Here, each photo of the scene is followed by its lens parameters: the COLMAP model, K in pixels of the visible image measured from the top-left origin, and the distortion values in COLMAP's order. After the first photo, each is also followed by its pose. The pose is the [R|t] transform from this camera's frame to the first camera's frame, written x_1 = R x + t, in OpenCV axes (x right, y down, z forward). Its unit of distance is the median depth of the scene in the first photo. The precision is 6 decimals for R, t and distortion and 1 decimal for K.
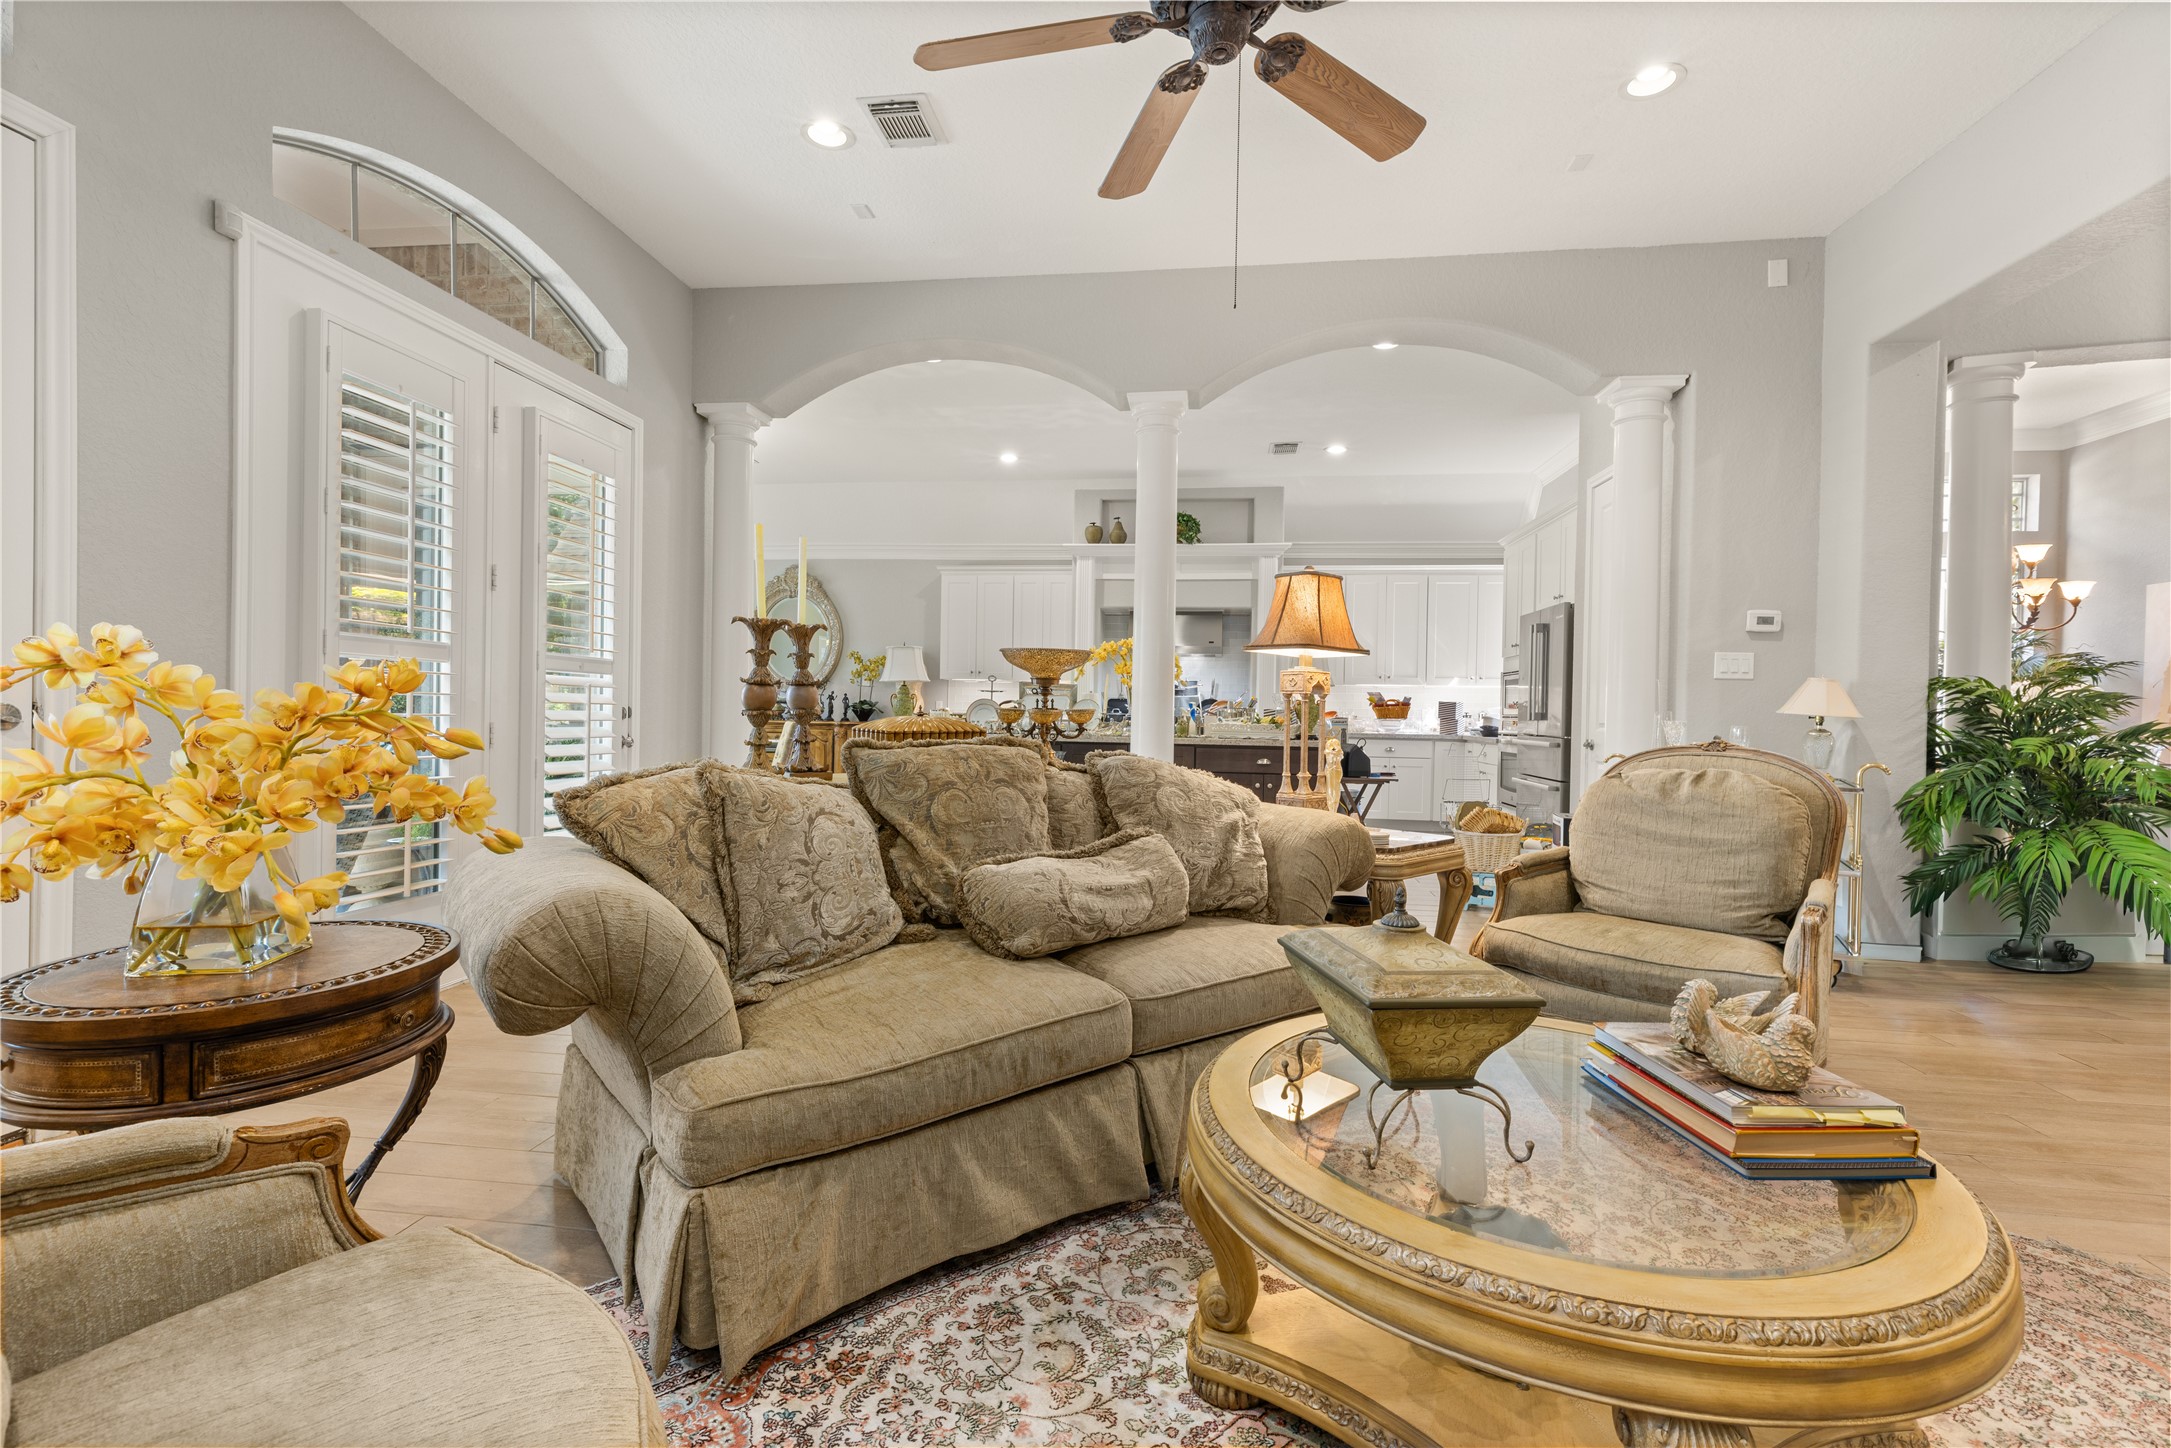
lens RADIAL K [[990.4, 0, 1074.5], [0, 990.4, 725.5], [0, 0, 1]] dist [0.003047, -0.000257]
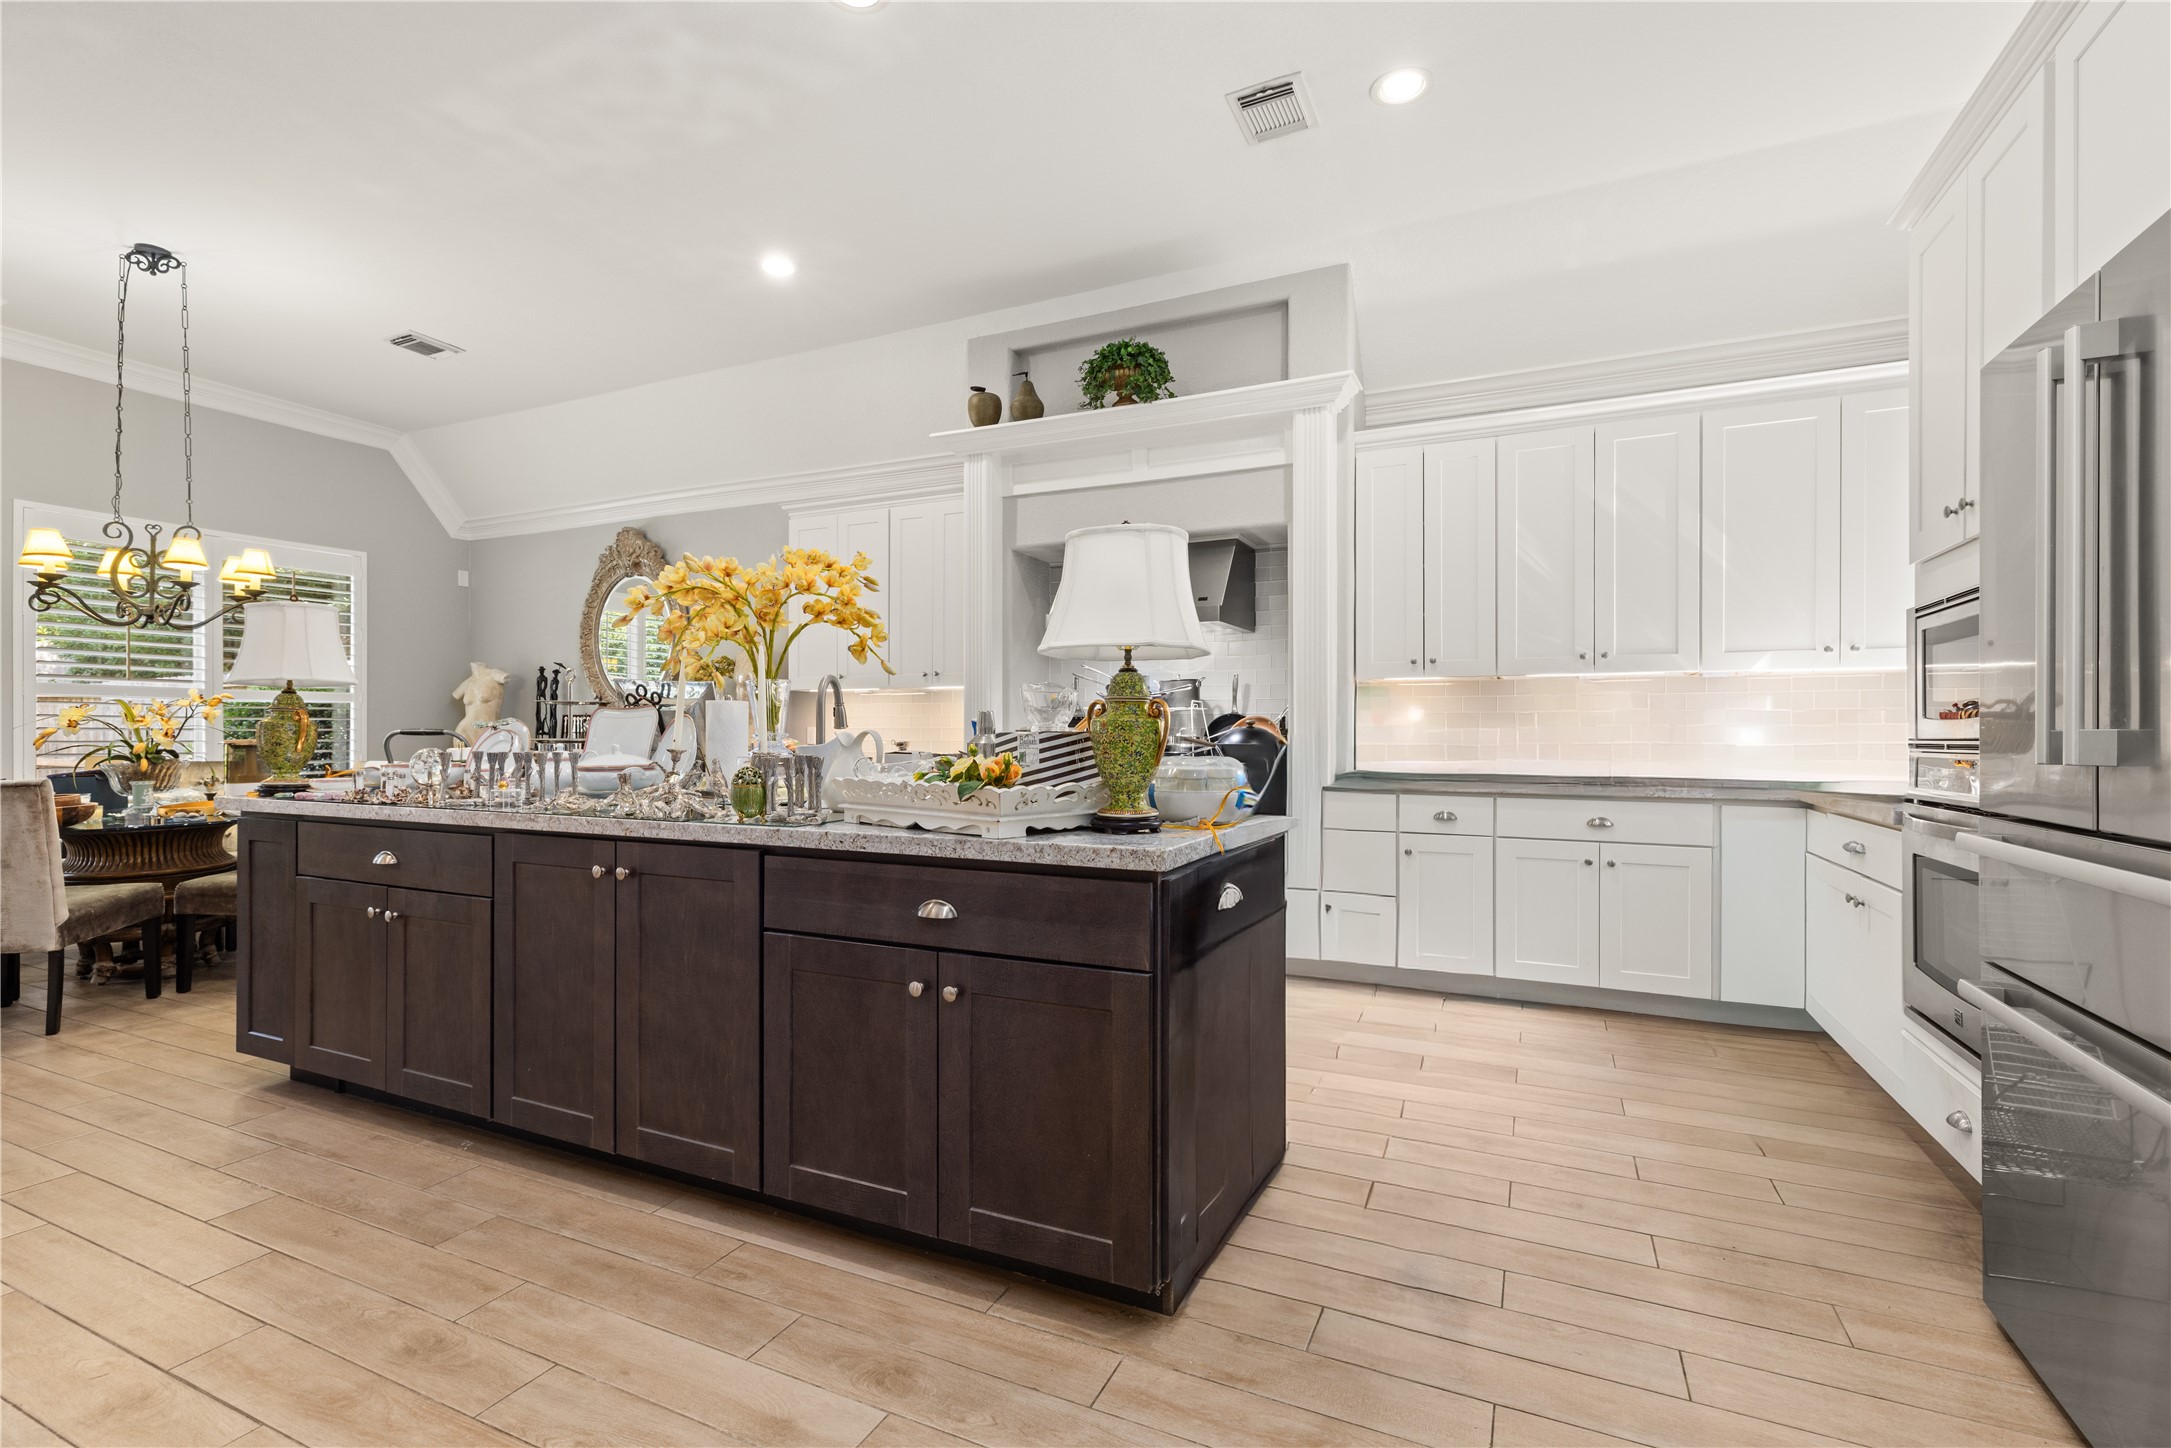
lens RADIAL K [[990.4, 0, 1076.1], [0, 990.4, 740.7], [0, 0, 1]] dist [0.003047, -0.000257]
pose [[0.957446, -0.013859, -0.288281, 0.219893], [0.009895, 0.999835, -0.015201, -0.006576], [0.288444, 0.011702, 0.957425, 0.511362]]
